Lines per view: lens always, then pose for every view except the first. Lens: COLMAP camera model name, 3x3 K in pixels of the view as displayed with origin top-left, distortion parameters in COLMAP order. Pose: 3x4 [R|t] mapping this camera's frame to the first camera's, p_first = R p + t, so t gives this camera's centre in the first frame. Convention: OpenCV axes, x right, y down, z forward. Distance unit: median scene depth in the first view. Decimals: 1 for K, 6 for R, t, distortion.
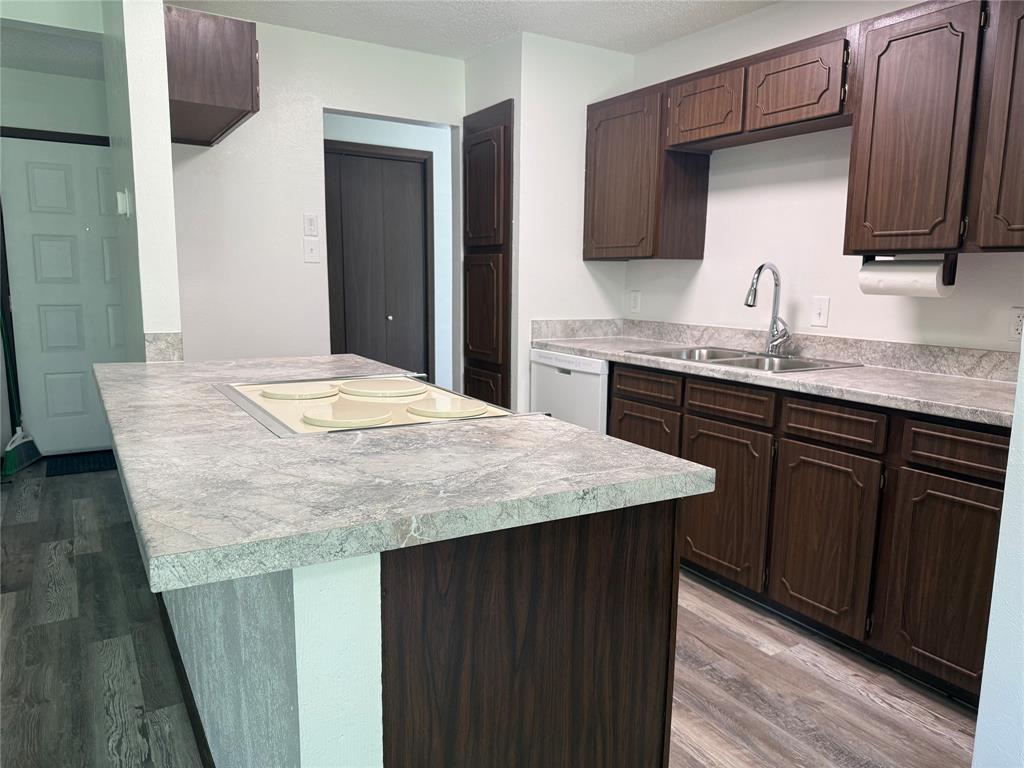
lens RADIAL K [[725.8, 0, 504.1], [0, 725.8, 386.0], [0, 0, 1]] dist [0.104442, -0.141138]
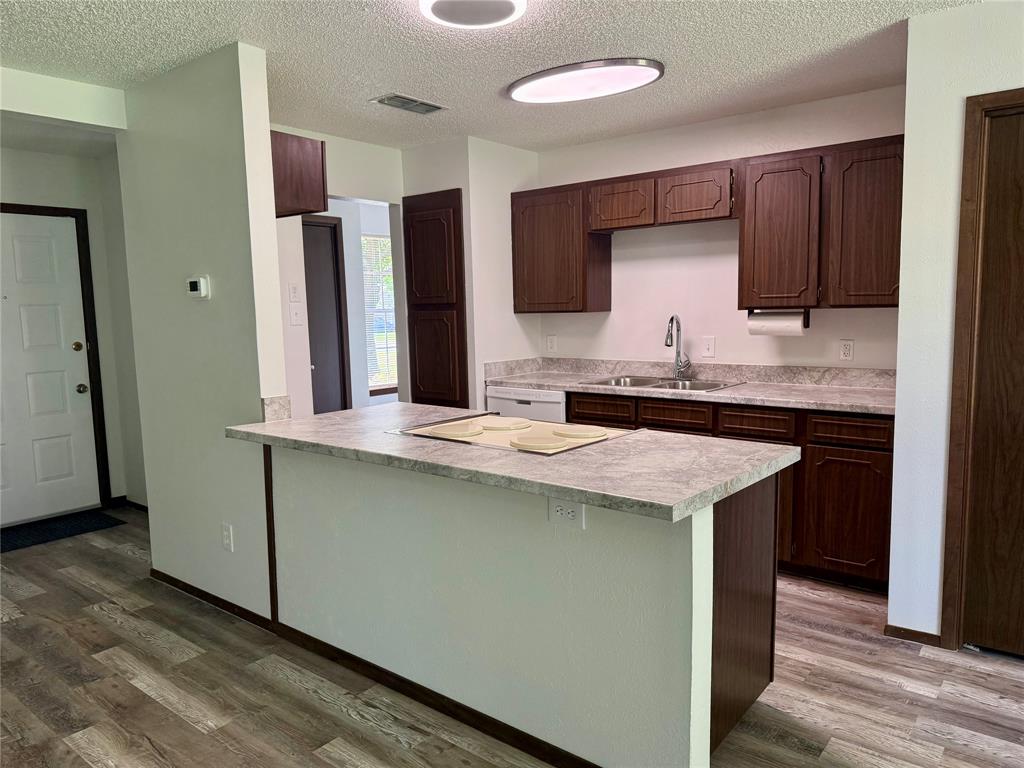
lens RADIAL K [[725.8, 0, 504.1], [0, 725.8, 386.0], [0, 0, 1]] dist [0.104442, -0.141138]
pose [[0.940408, -0.071422, 0.332464, -0.479244], [0.084881, 0.996049, -0.026115, -0.024630], [-0.329285, 0.052779, 0.942754, -0.232150]]
